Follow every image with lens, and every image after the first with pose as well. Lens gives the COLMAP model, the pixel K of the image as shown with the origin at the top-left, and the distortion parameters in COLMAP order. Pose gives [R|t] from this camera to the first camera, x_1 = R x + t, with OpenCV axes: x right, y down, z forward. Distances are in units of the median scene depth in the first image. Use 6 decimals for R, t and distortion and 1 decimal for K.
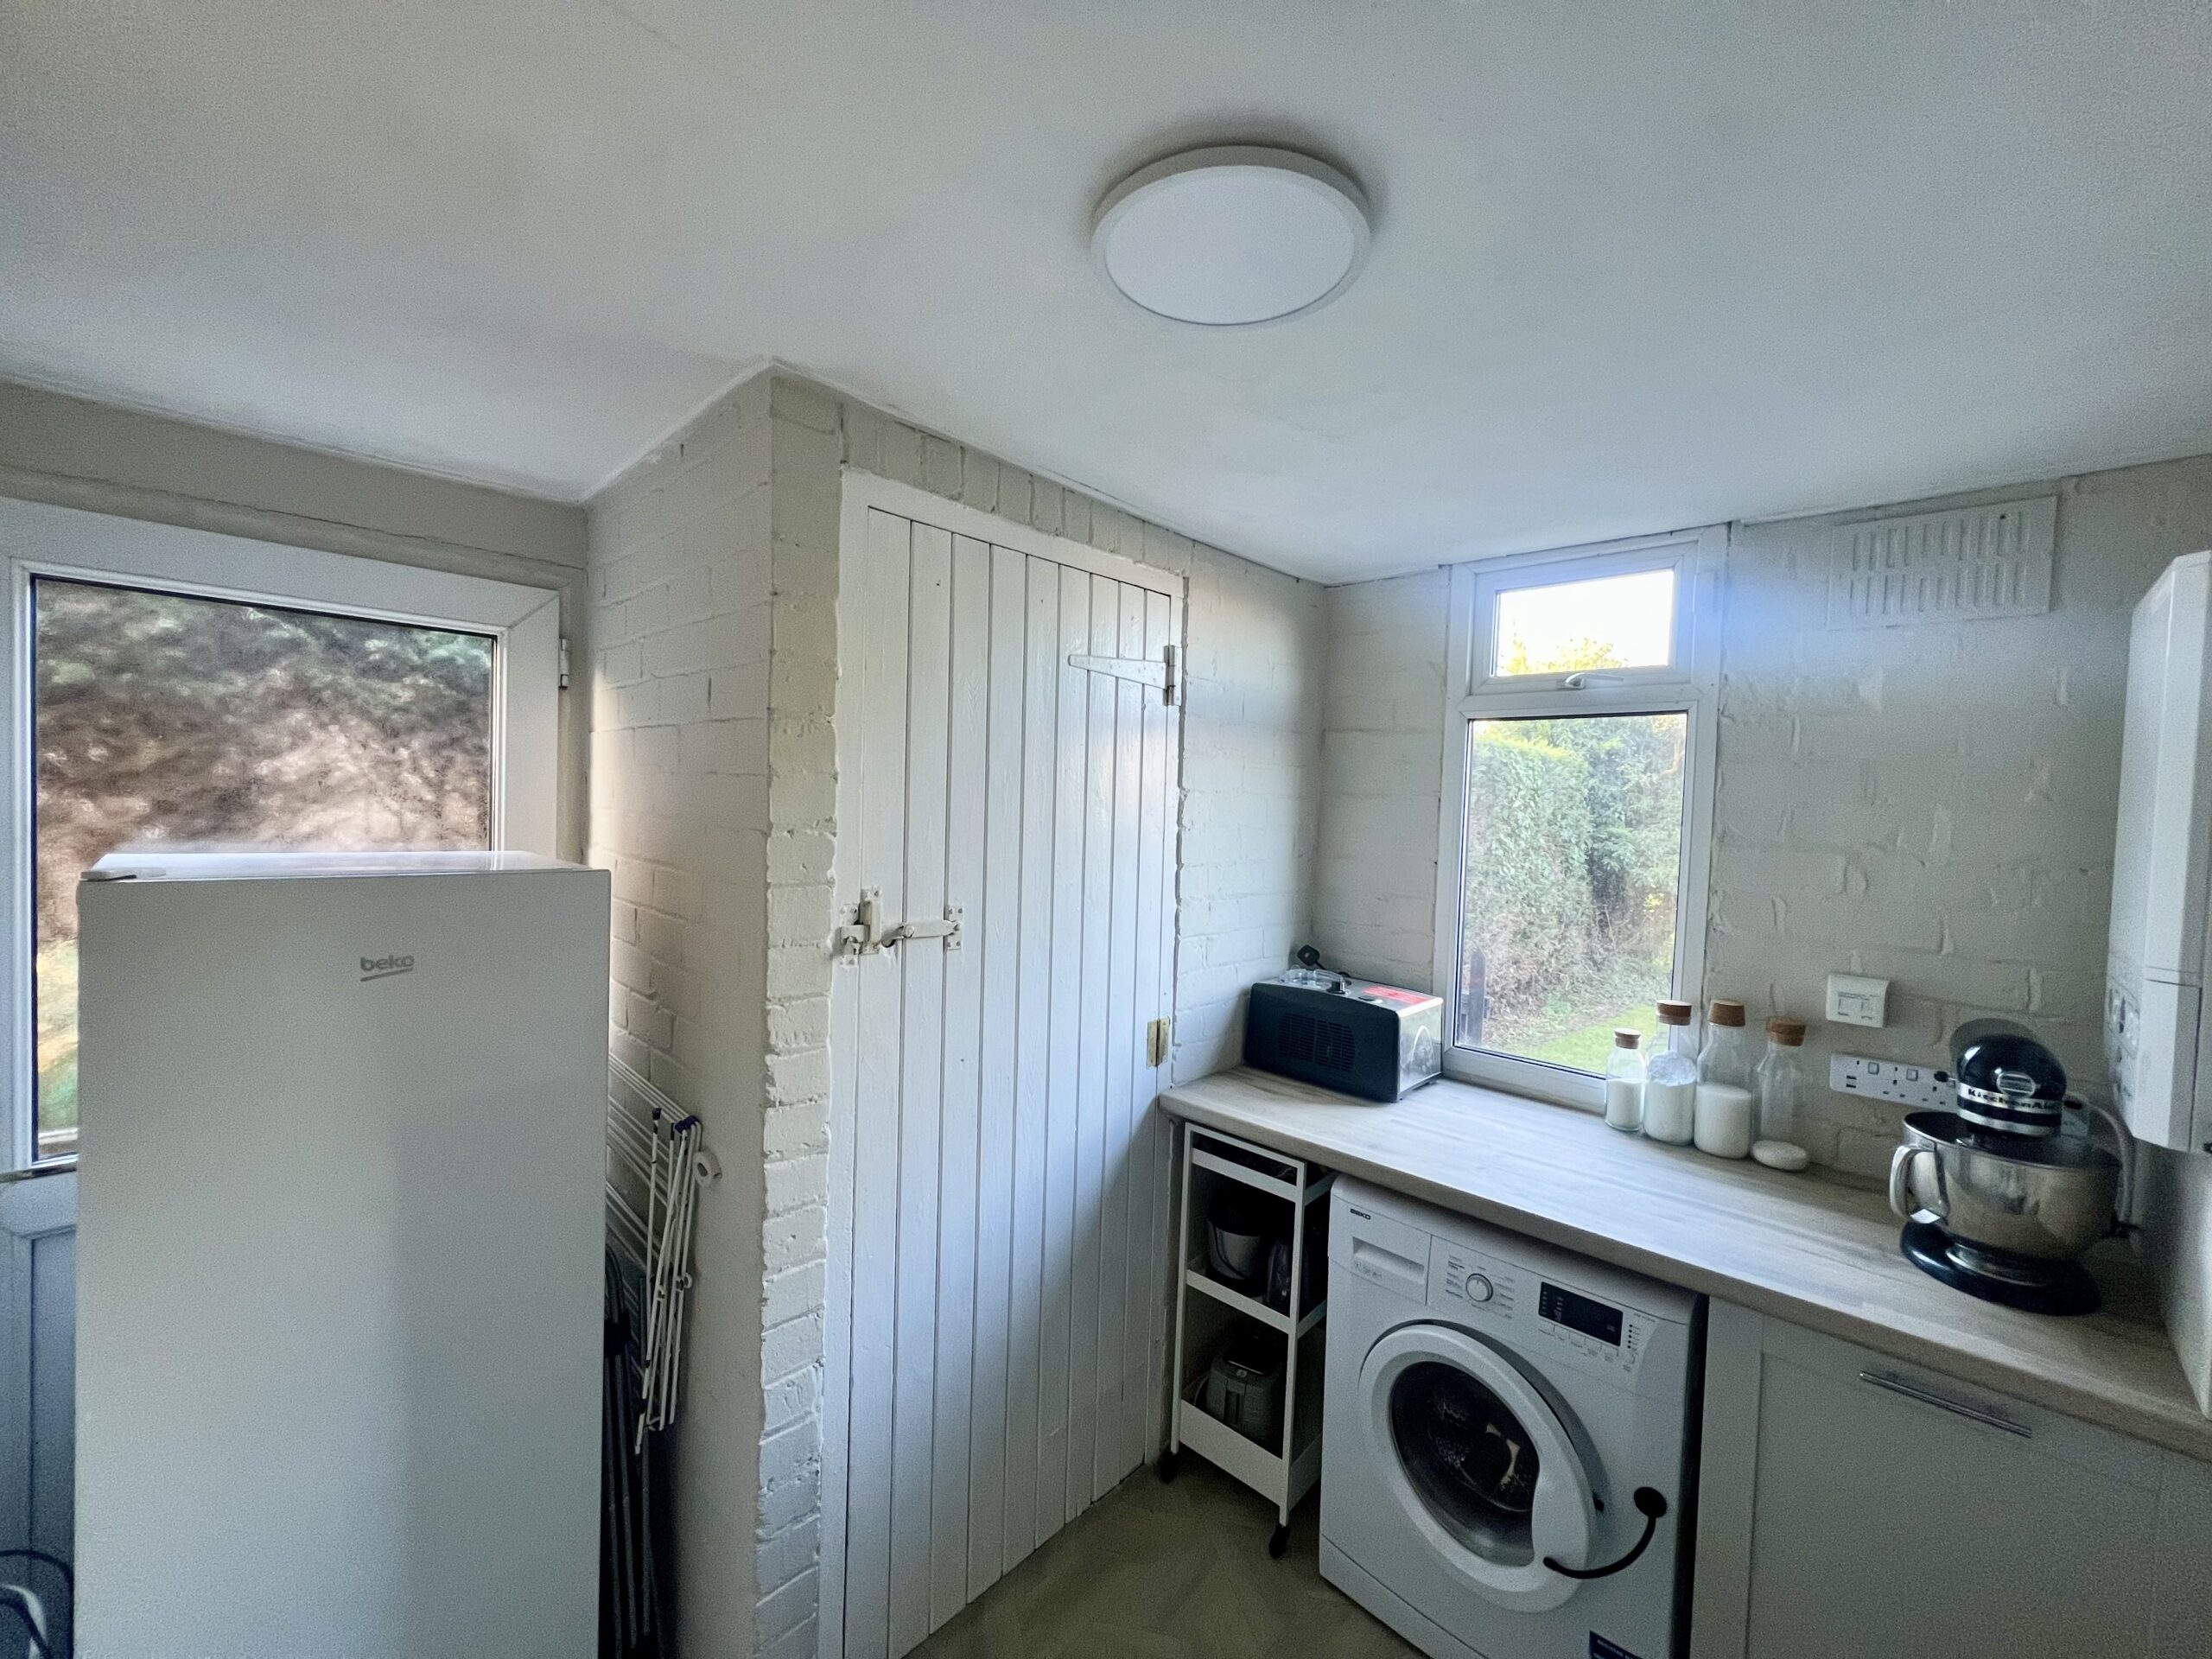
lens RADIAL K [[885.9, 0, 1106.0], [0, 885.9, 829.5], [0, 0, 1]] dist [0.000455, 0.000244]
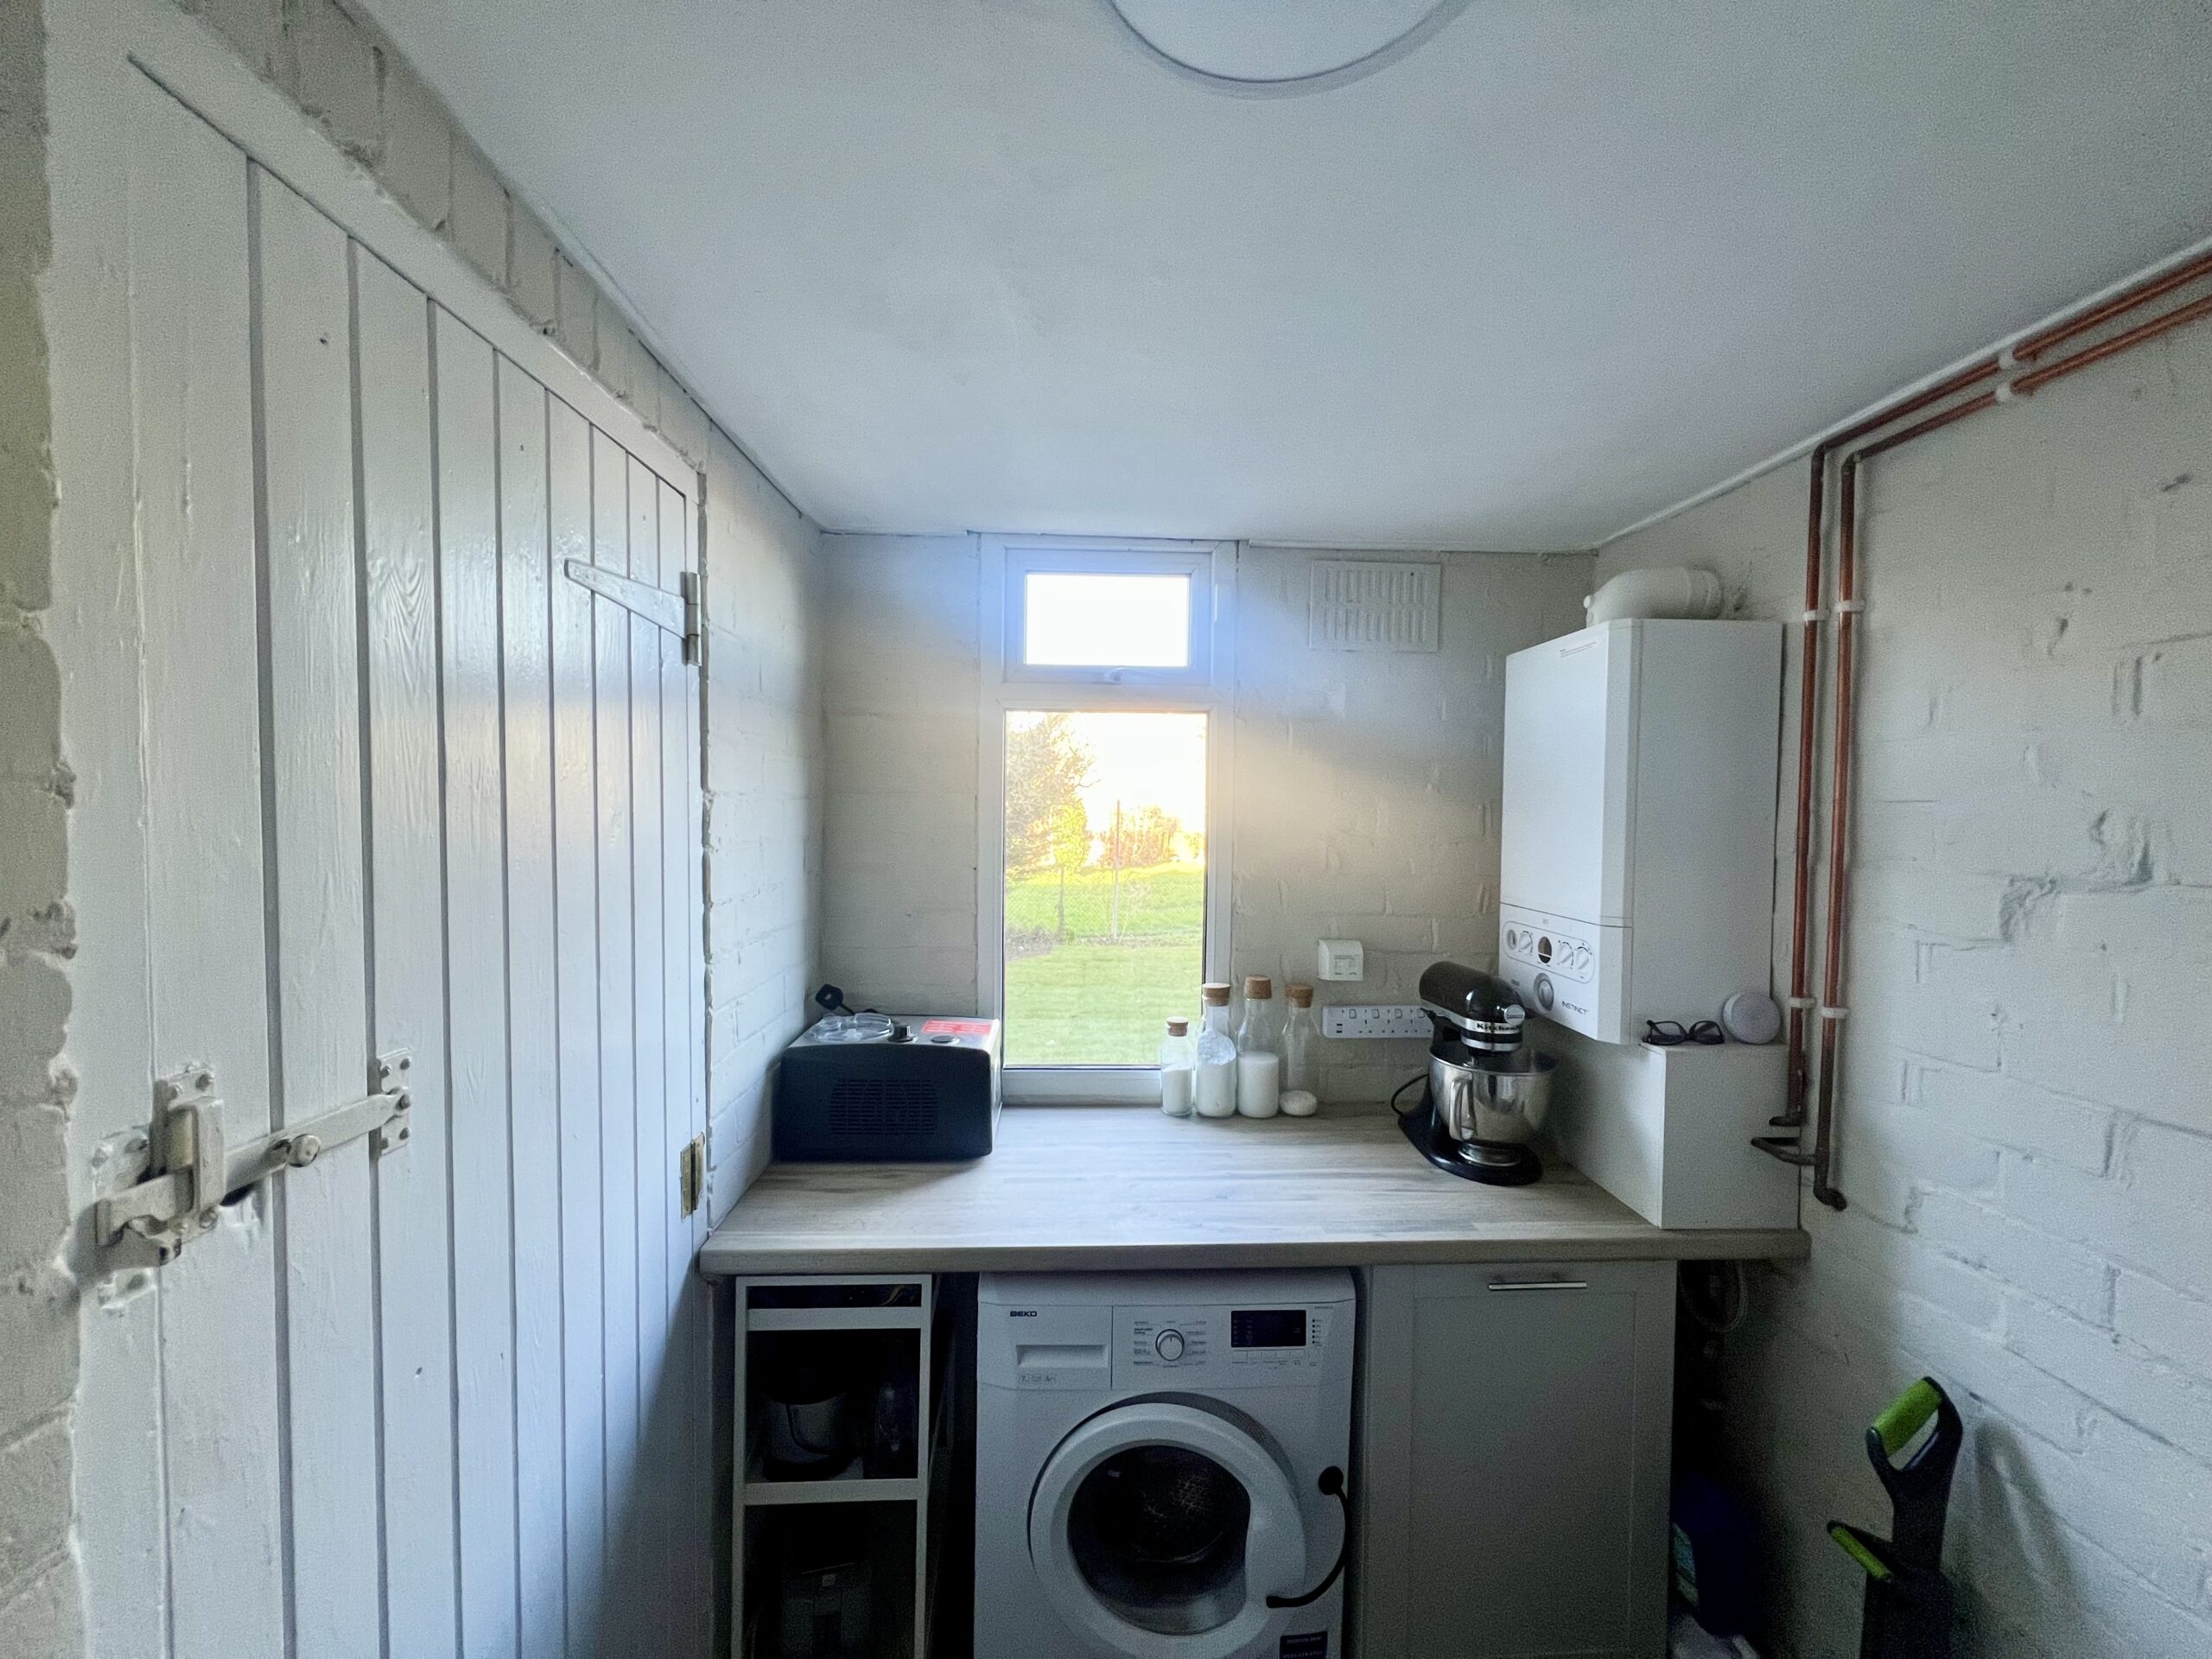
lens RADIAL K [[883.7, 0, 1106.0], [0, 883.7, 829.5], [0, 0, 1]] dist [-0.000497, -0.000346]
pose [[0.699148, -0.046916, 0.713436, -0.217593], [0.035701, 0.998891, 0.030701, -0.031685], [-0.714086, 0.004006, 0.700047, 0.378630]]
